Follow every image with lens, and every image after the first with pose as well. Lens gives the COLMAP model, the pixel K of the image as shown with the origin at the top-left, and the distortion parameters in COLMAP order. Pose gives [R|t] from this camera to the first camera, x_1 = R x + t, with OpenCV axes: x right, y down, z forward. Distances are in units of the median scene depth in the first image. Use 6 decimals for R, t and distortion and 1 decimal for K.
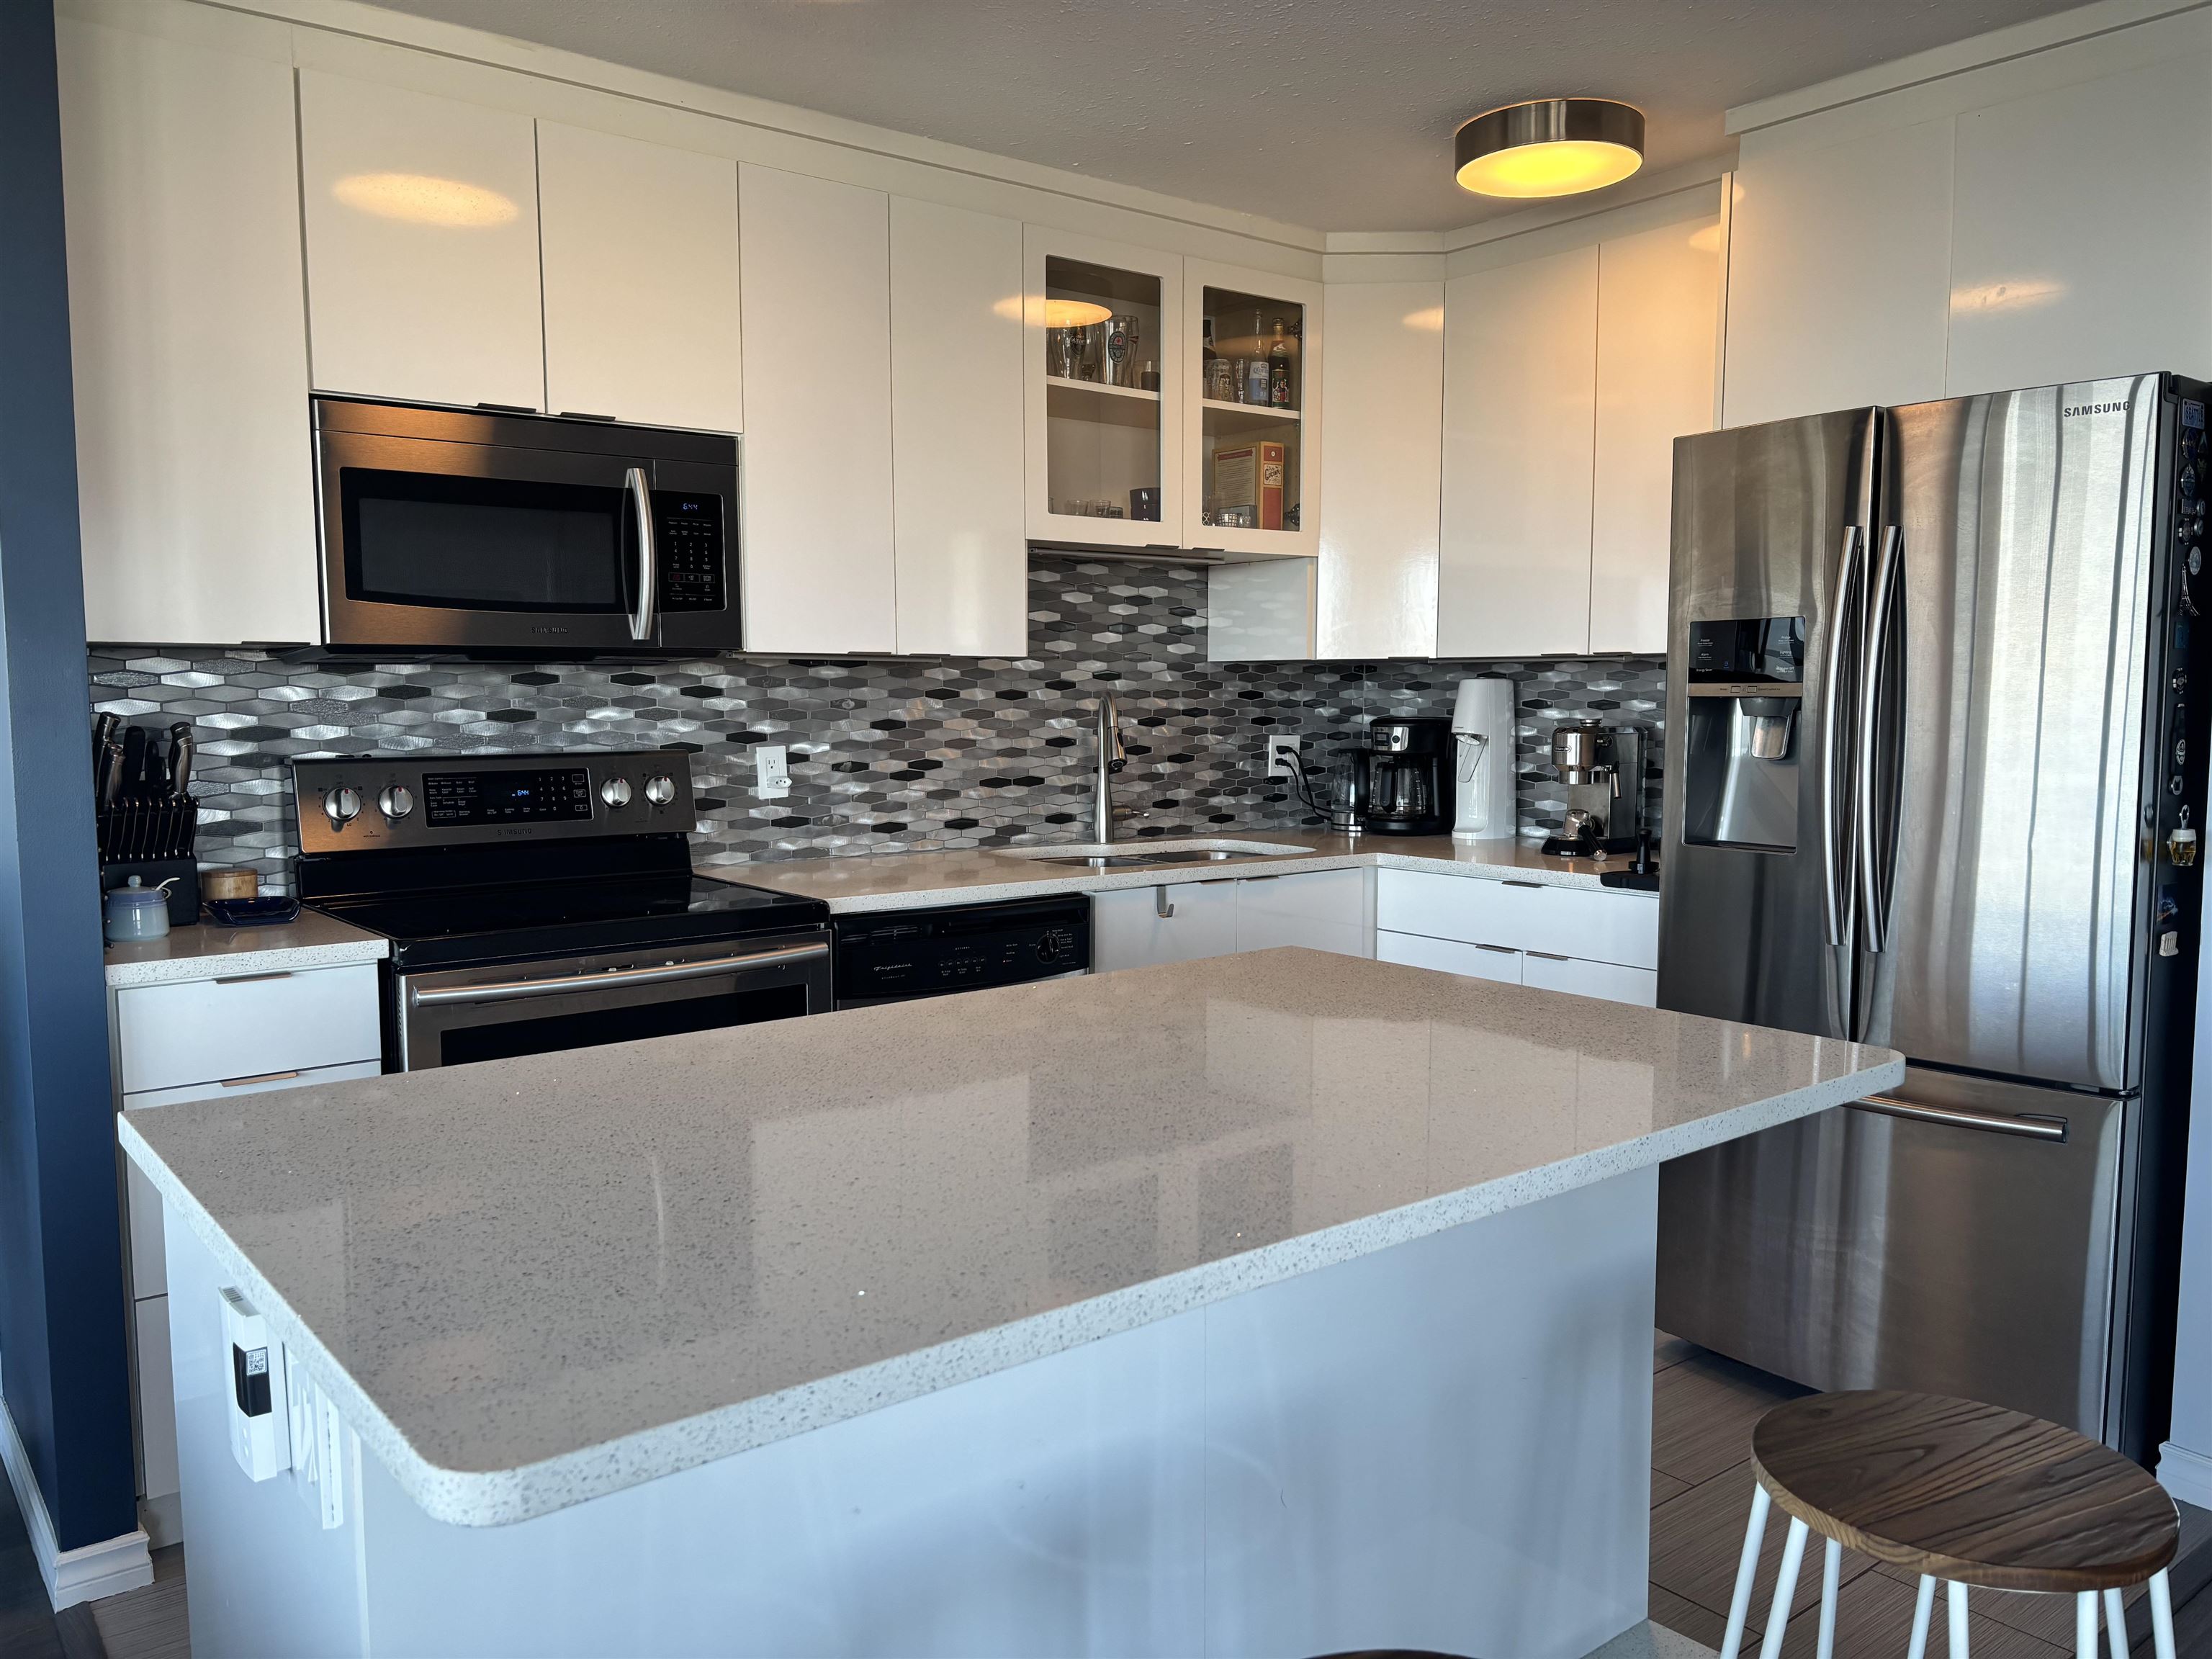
lens RADIAL K [[1654.8, 0, 1103.4], [0, 1654.8, 822.6], [0, 0, 1]] dist [0.095431, -0.147587]
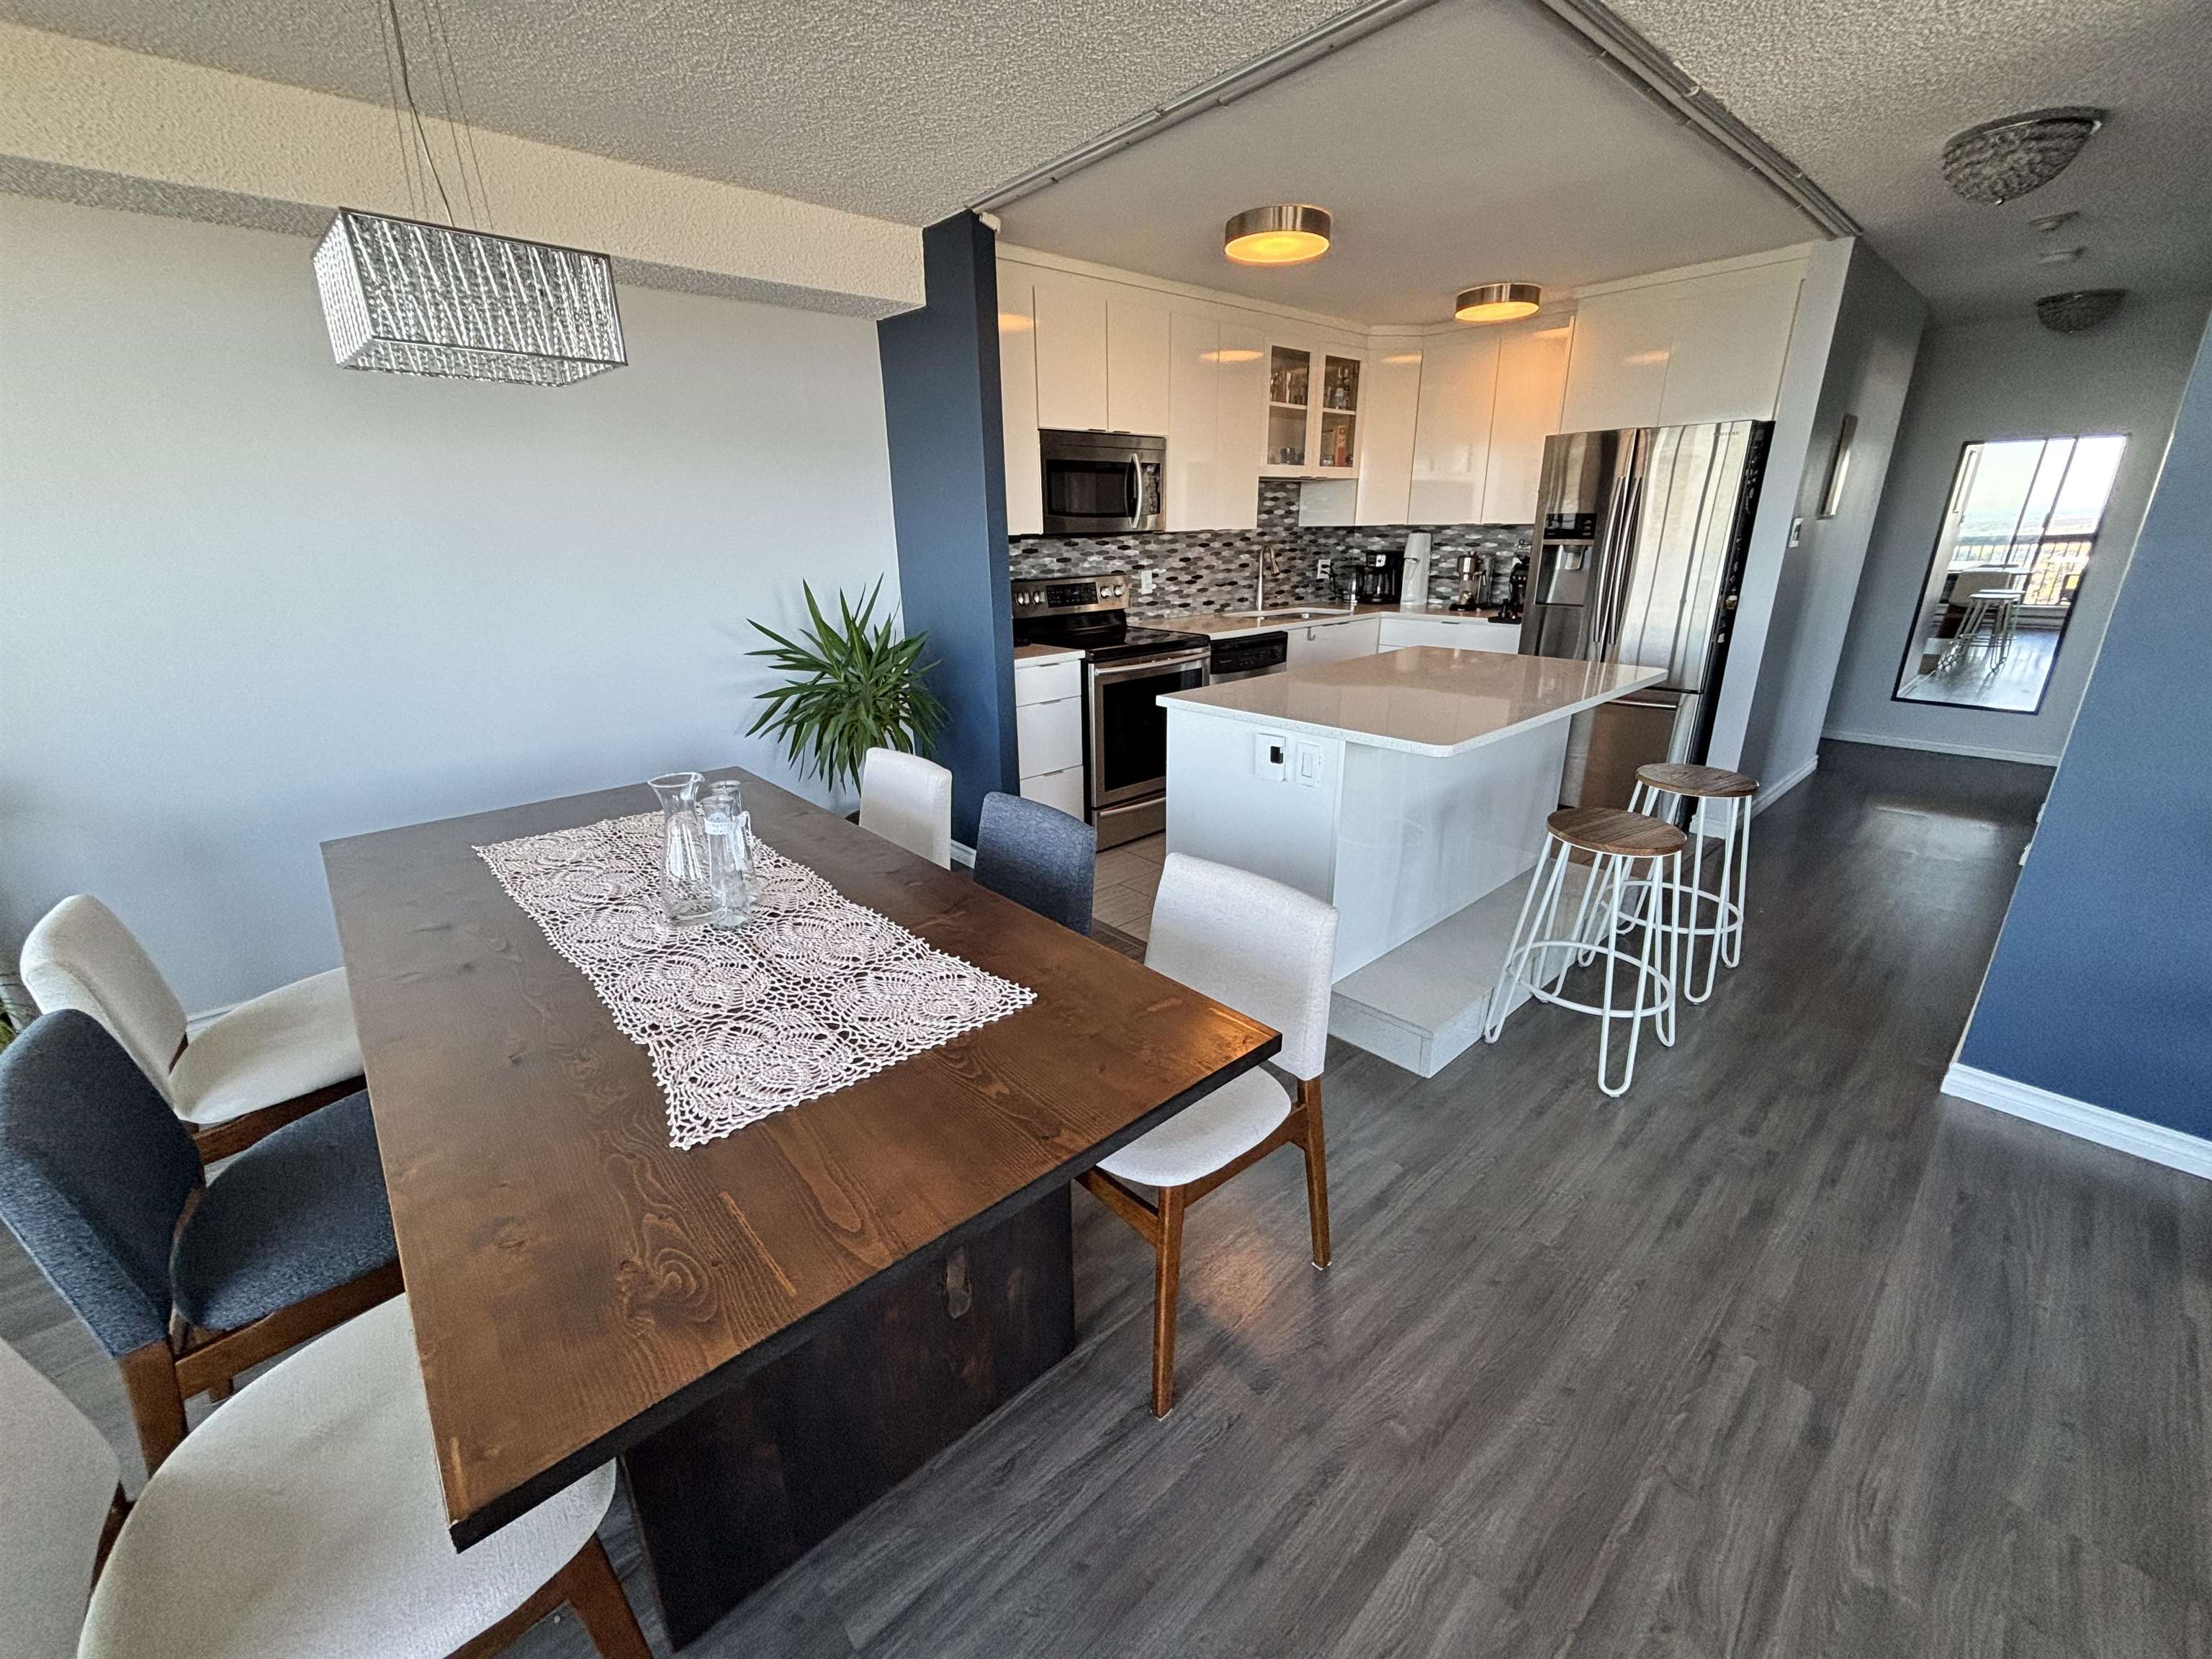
lens RADIAL K [[889.4, 0, 1101.4], [0, 889.4, 829.2], [0, 0, 1]] dist [0.000464, -0.003271]
pose [[0.998410, -0.032119, 0.046316, -0.316469], [0.019735, 0.968941, 0.246504, -0.001956], [-0.052795, -0.245198, 0.968034, -0.300255]]
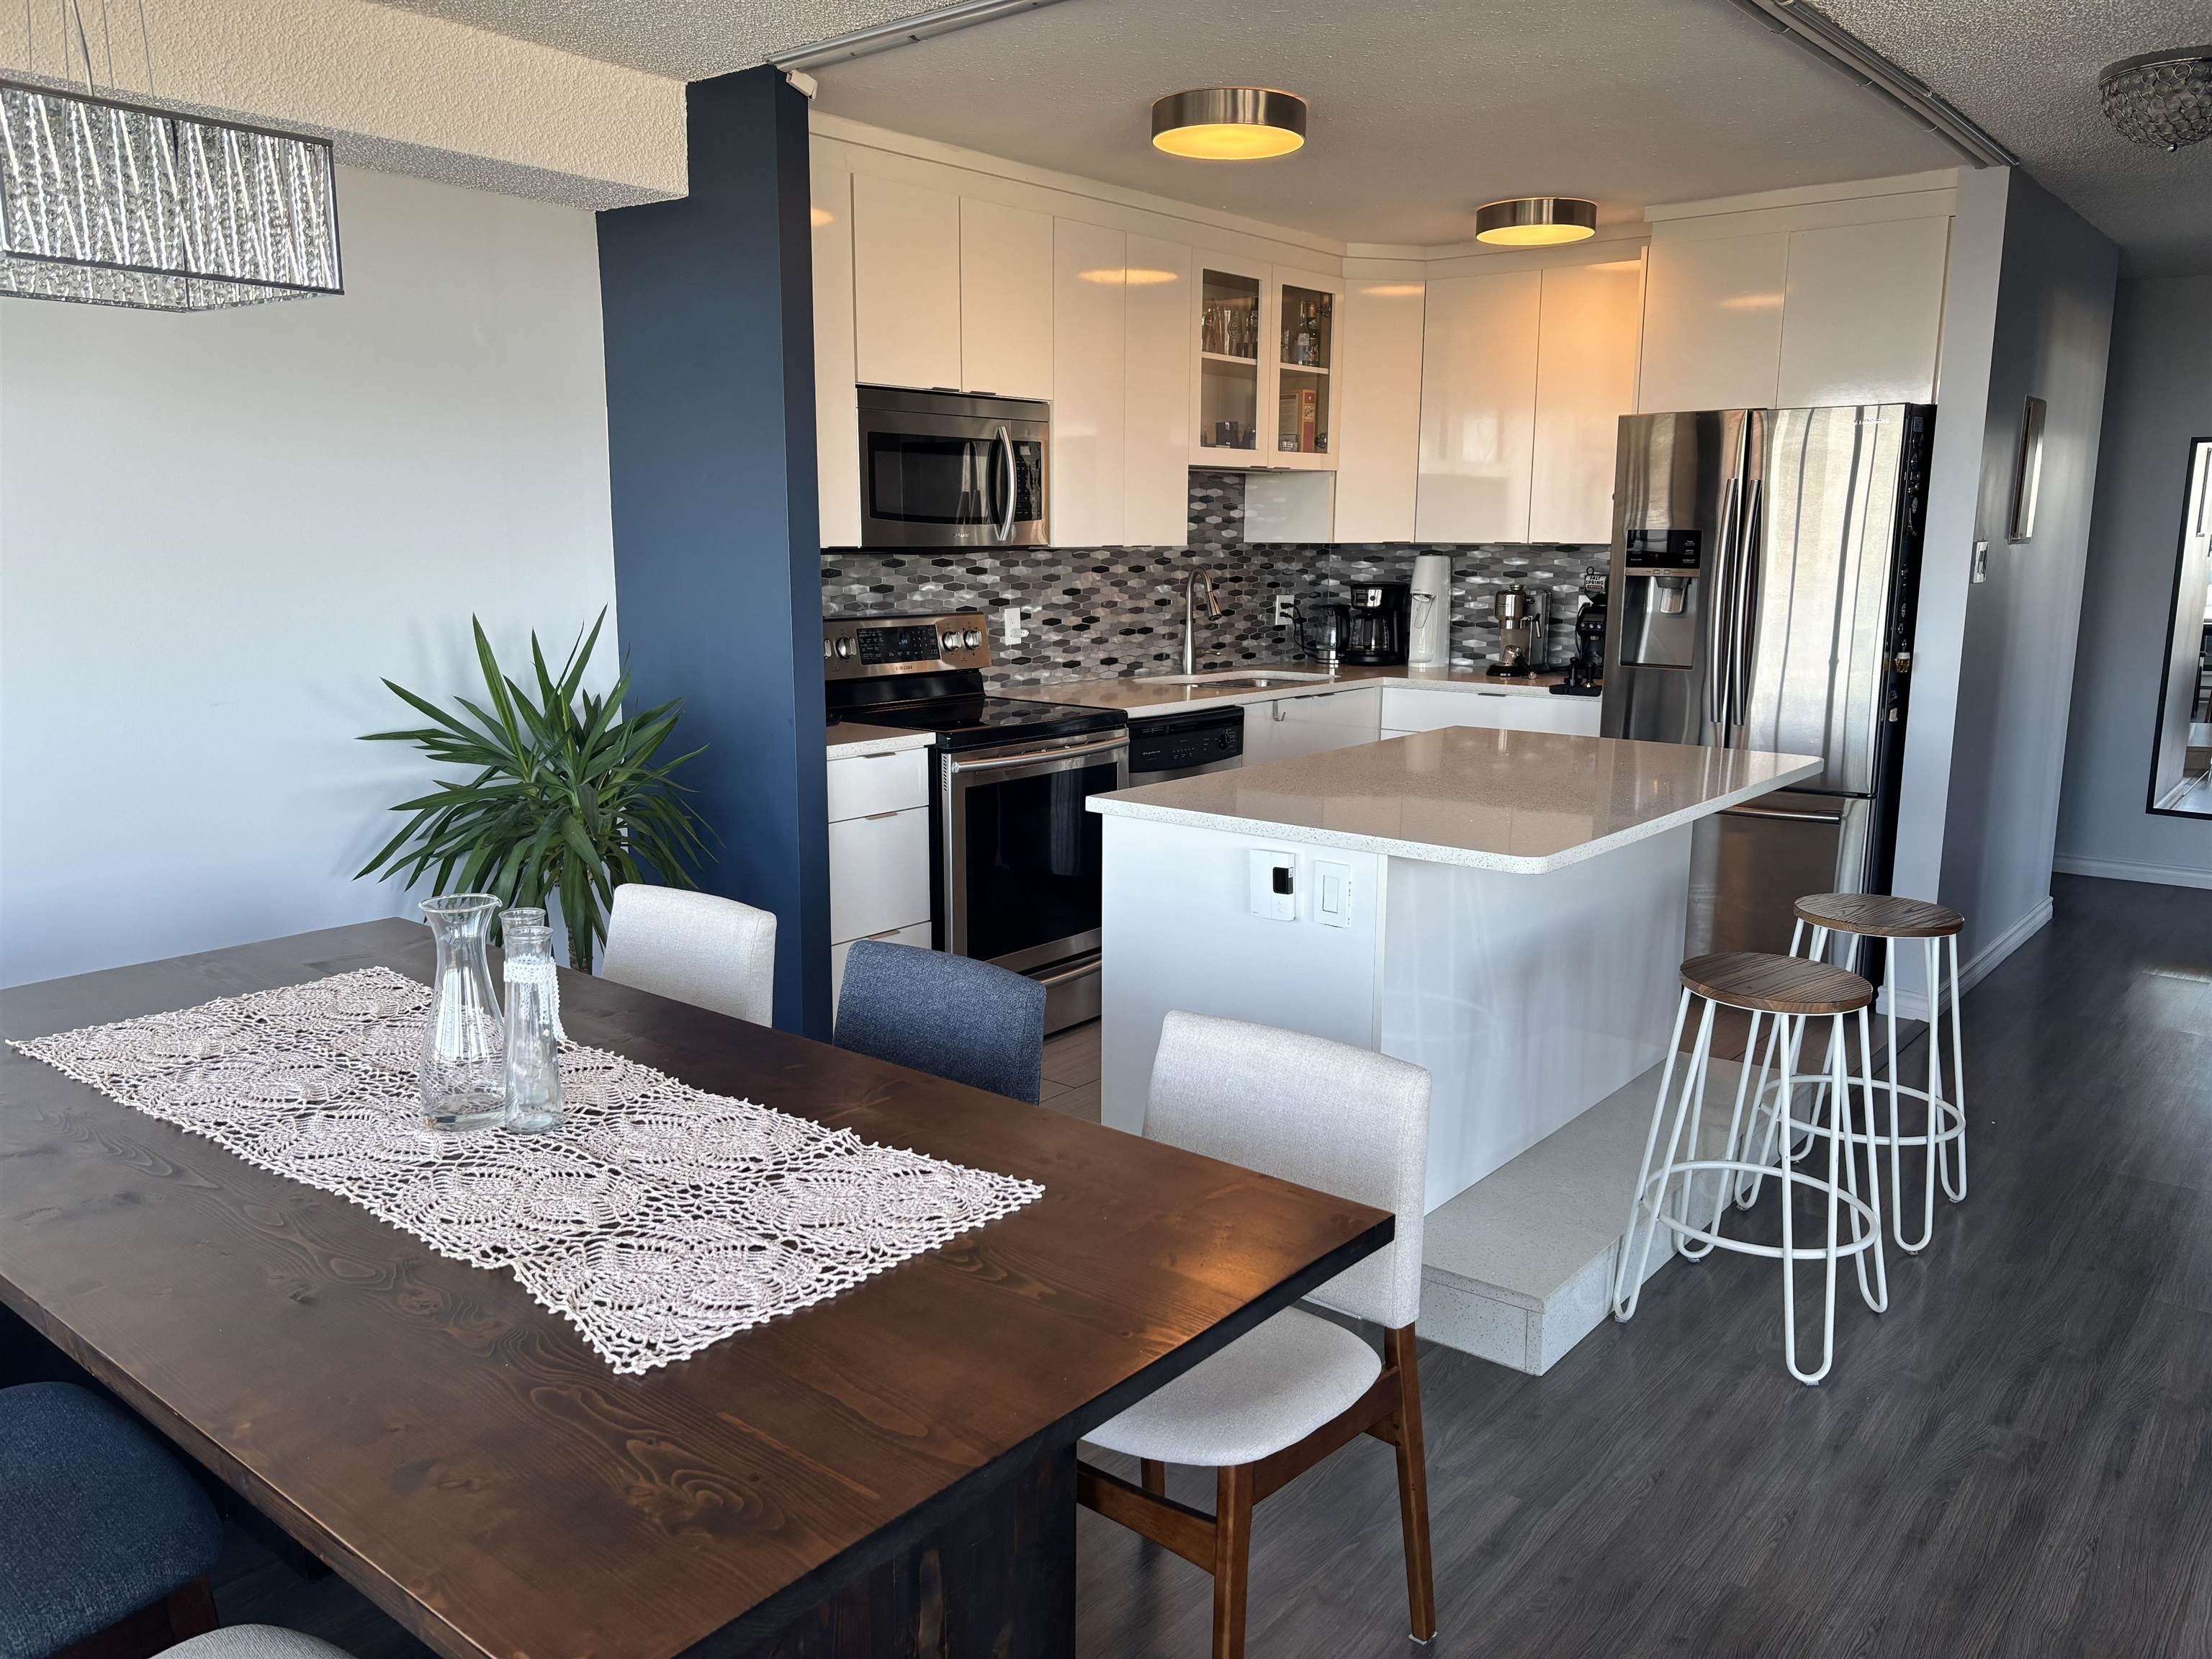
lens RADIAL K [[1654.2, 0, 1106.6], [0, 1654.2, 836.9], [0, 0, 1]] dist [0.070011, -0.086206]
pose [[0.977706, -0.034282, 0.207162, -0.401342], [0.012722, 0.994441, 0.104524, 0.002290], [-0.209593, -0.099558, 0.972707, -0.416137]]
